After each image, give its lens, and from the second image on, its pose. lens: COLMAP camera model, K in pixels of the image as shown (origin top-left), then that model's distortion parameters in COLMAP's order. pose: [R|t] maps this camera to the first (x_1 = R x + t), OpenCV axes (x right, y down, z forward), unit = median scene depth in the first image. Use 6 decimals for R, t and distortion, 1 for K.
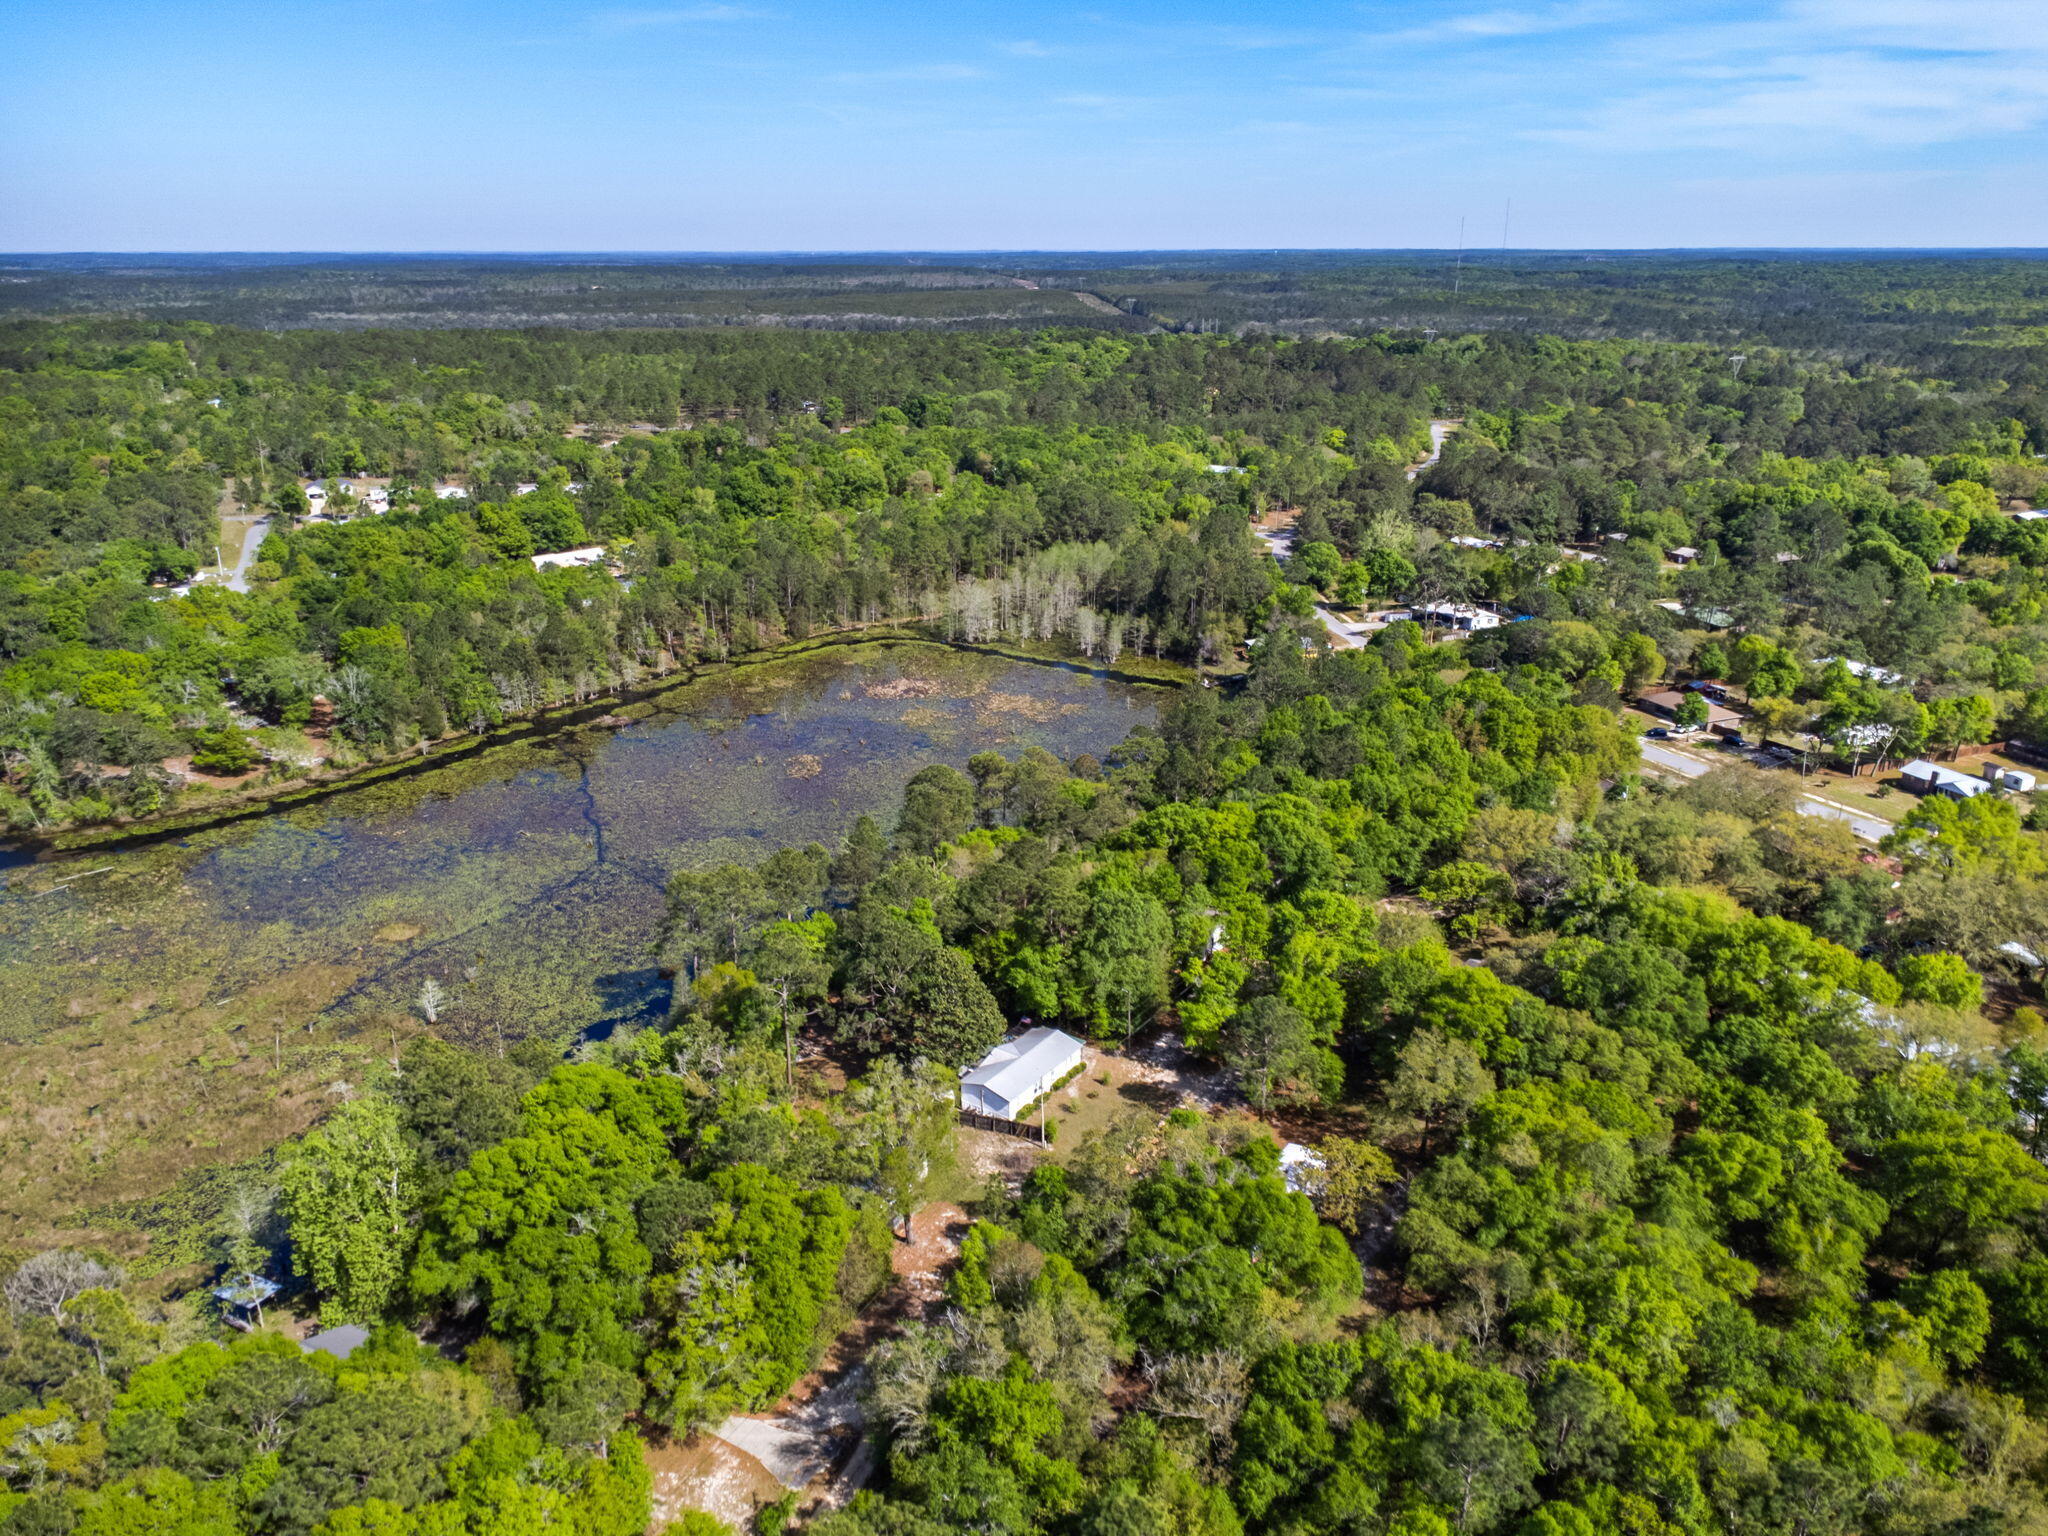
lens RADIAL K [[1449.0, 0, 1024.0], [0, 1449.0, 768.0], [0, 0, 1]] dist [0.001968, -0.000336]
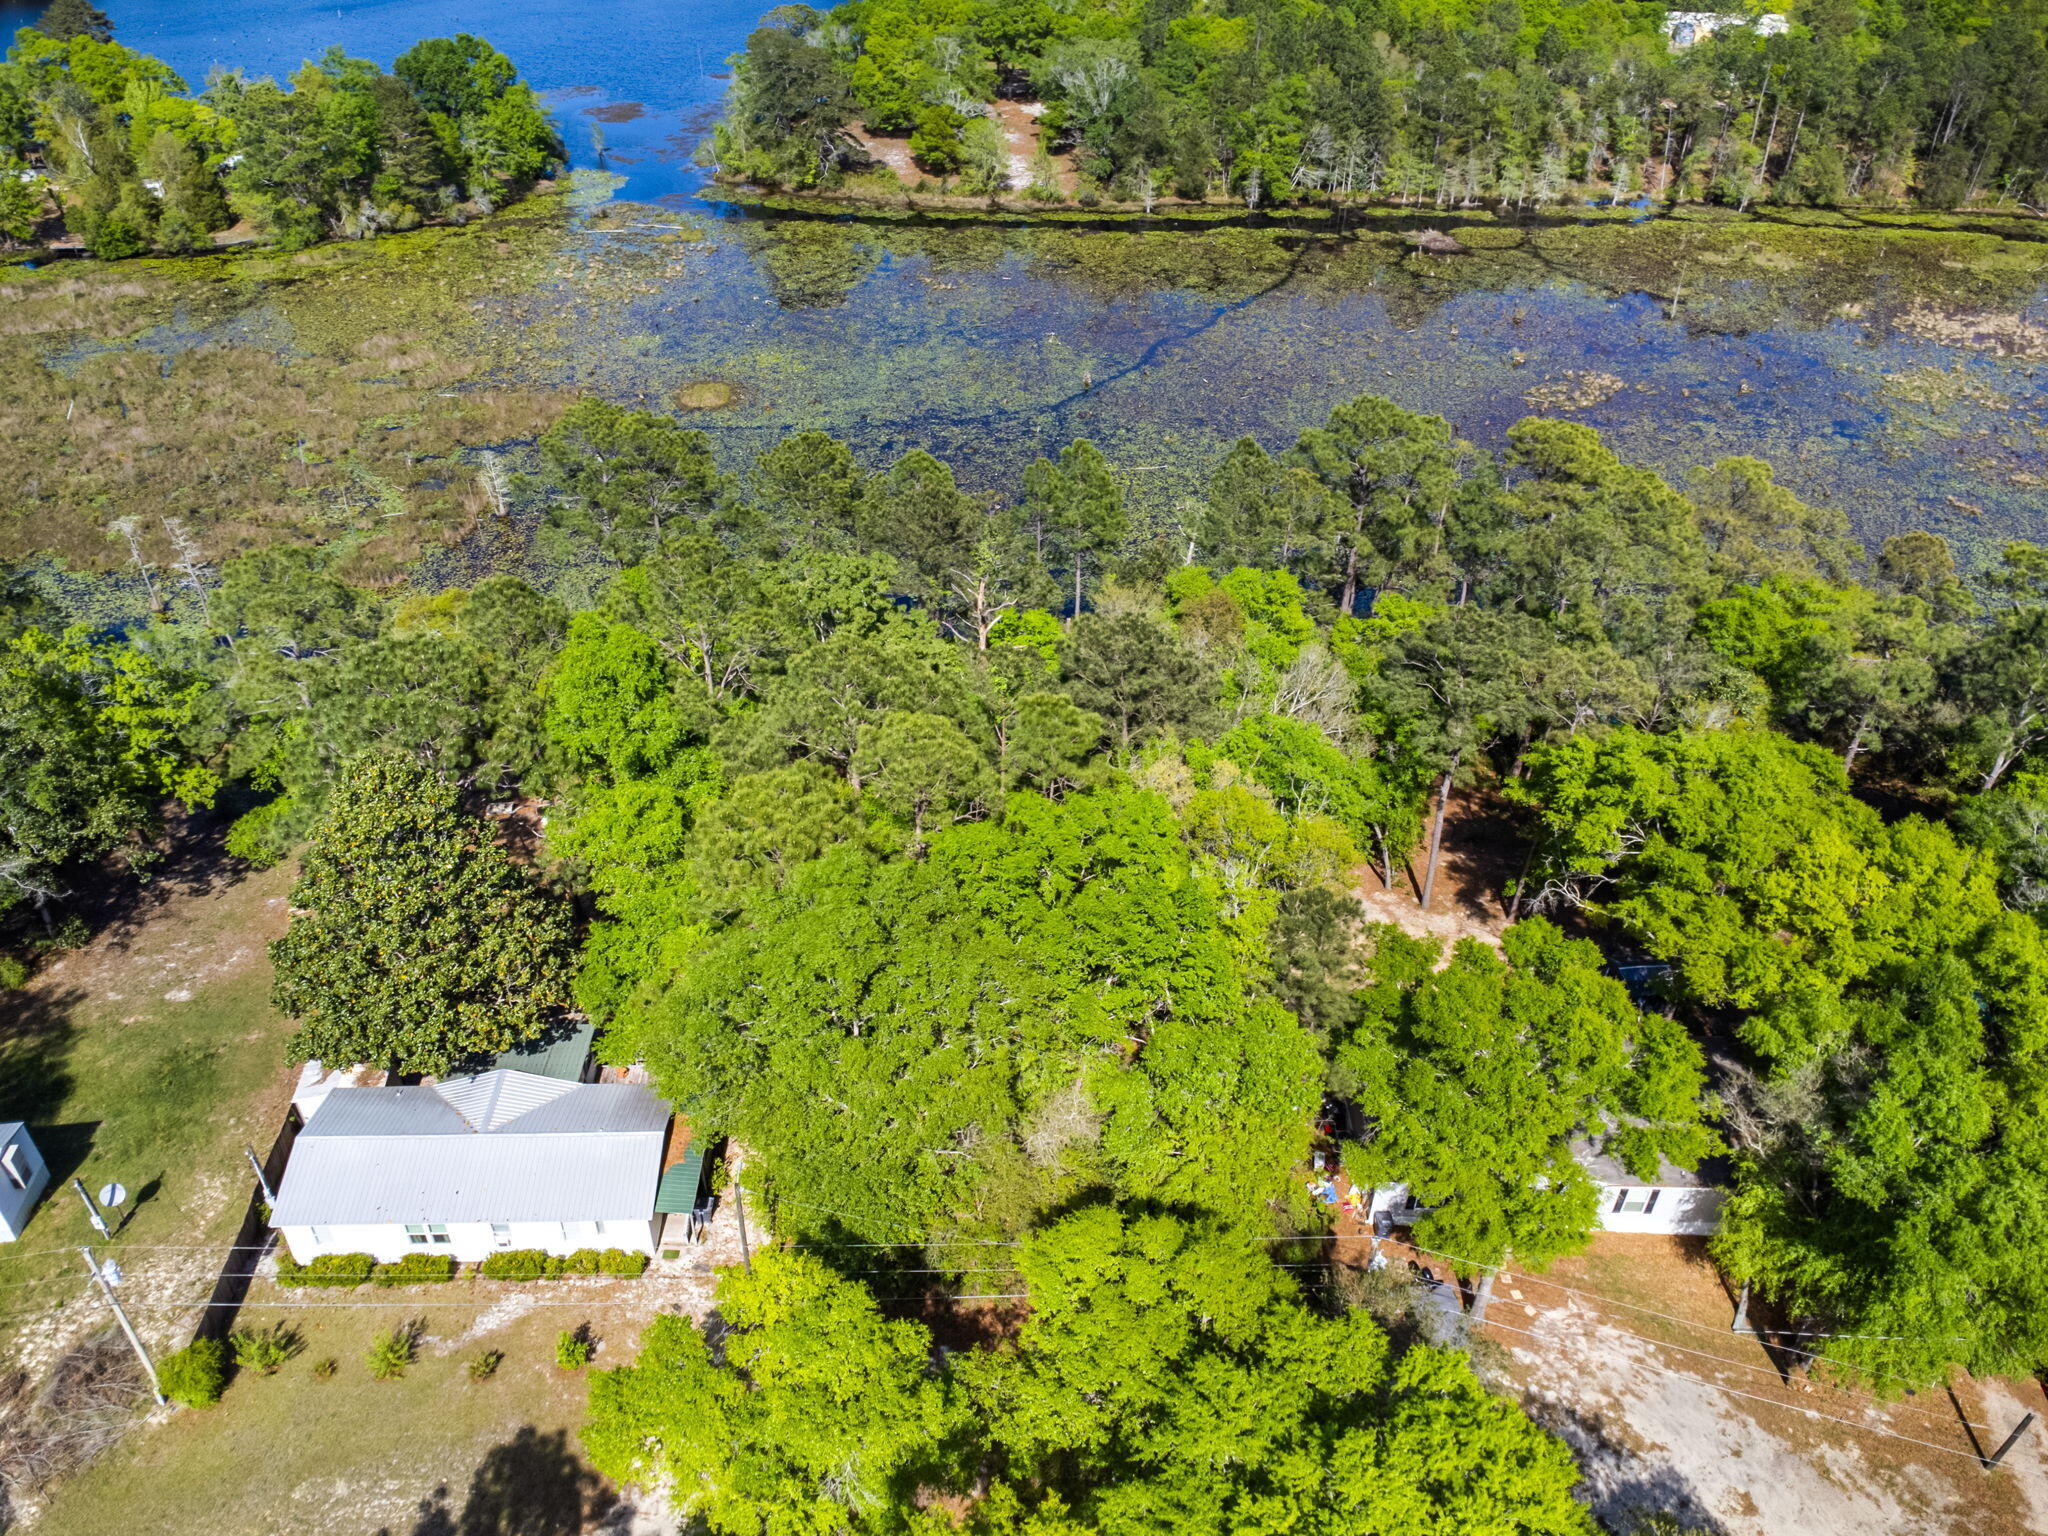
lens RADIAL K [[1507.4, 0, 1008.5], [0, 1507.4, 782.4], [0, 0, 1]] dist [0.016472, -0.009605]
pose [[0.593342, 0.474949, -0.649898, 0.144442], [-0.279049, 0.878676, 0.387375, -0.030031], [0.755034, -0.048493, 0.653890, 0.450735]]
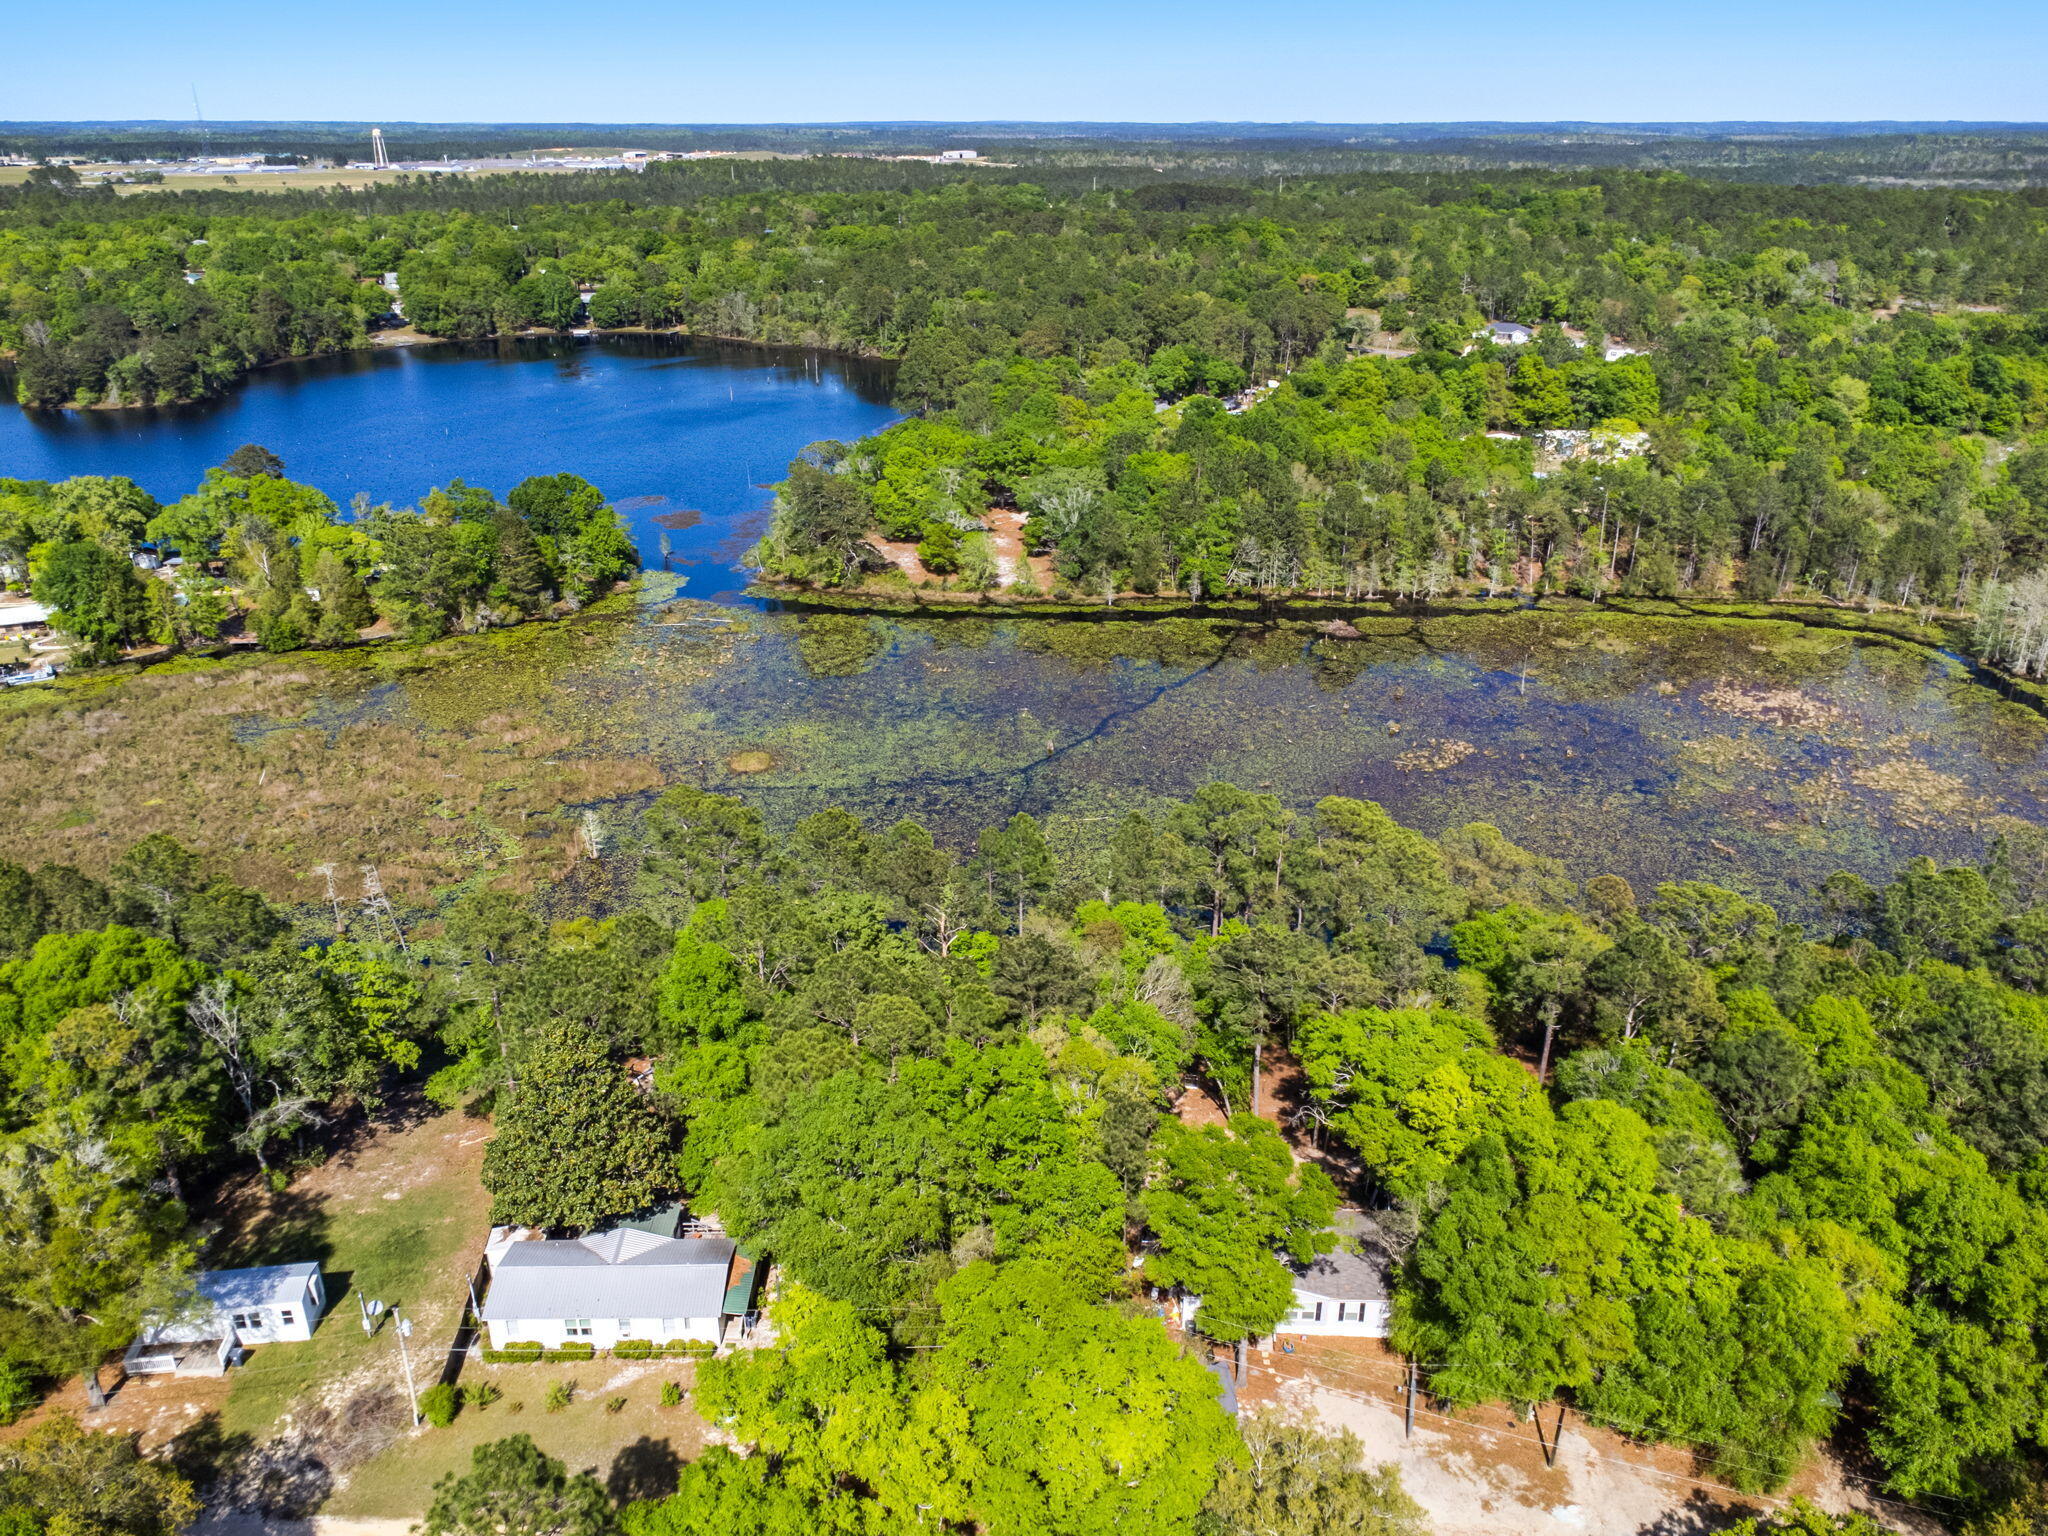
lens RADIAL K [[1520.5, 0, 1013.9], [0, 1520.5, 764.4], [0, 0, 1]] dist [0.009303, 0.002738]
pose [[0.588979, 0.320158, -0.742026, 0.244445], [-0.274680, 0.942824, 0.188770, -0.072728], [0.760036, 0.092638, 0.643245, 0.377784]]
